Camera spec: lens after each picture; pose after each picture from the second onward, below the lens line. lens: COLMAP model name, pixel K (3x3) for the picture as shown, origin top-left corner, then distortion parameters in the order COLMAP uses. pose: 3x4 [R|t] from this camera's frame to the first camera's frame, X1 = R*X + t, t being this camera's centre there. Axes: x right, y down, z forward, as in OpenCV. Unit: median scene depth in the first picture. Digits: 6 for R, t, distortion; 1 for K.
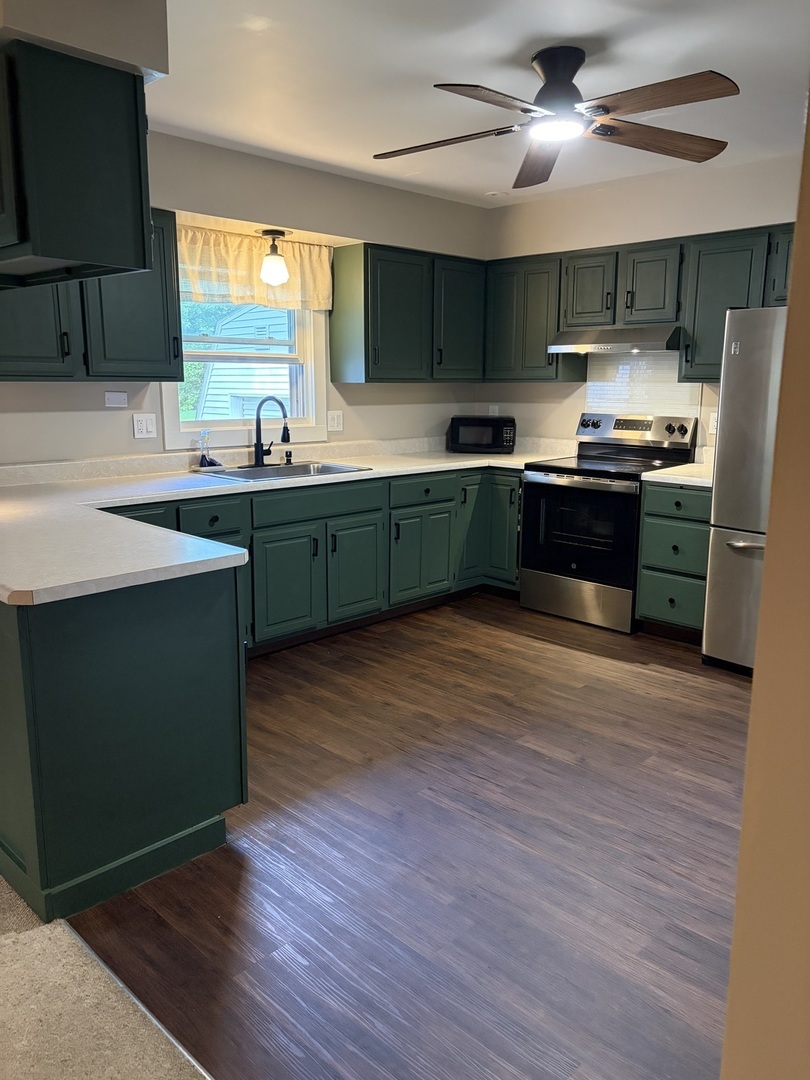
lens RADIAL K [[819.0, 0, 406.4], [0, 819.0, 547.4], [0, 0, 1]] dist [0.125769, -0.210115]
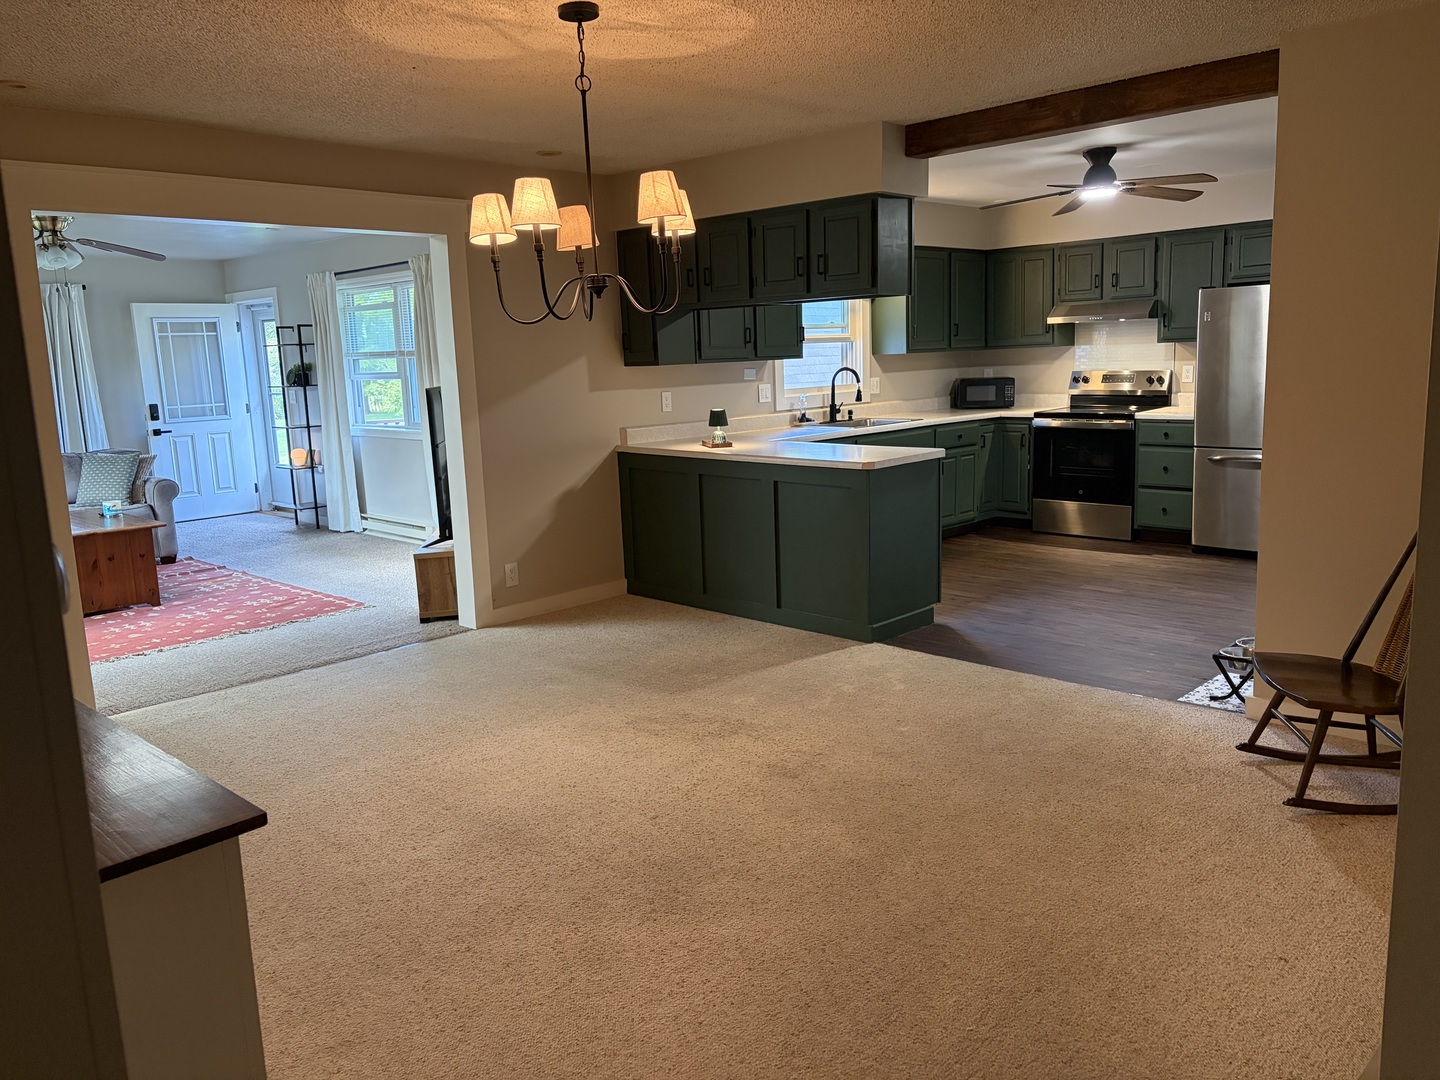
lens RADIAL K [[1092.0, 0, 726.9], [0, 1092.0, 536.0], [0, 0, 1]] dist [0.125769, -0.210115]
pose [[0.999098, -0.041958, 0.006486, -0.355718], [0.042171, 0.998417, -0.037223, 0.133043], [-0.004914, 0.037463, 0.999286, -0.685678]]
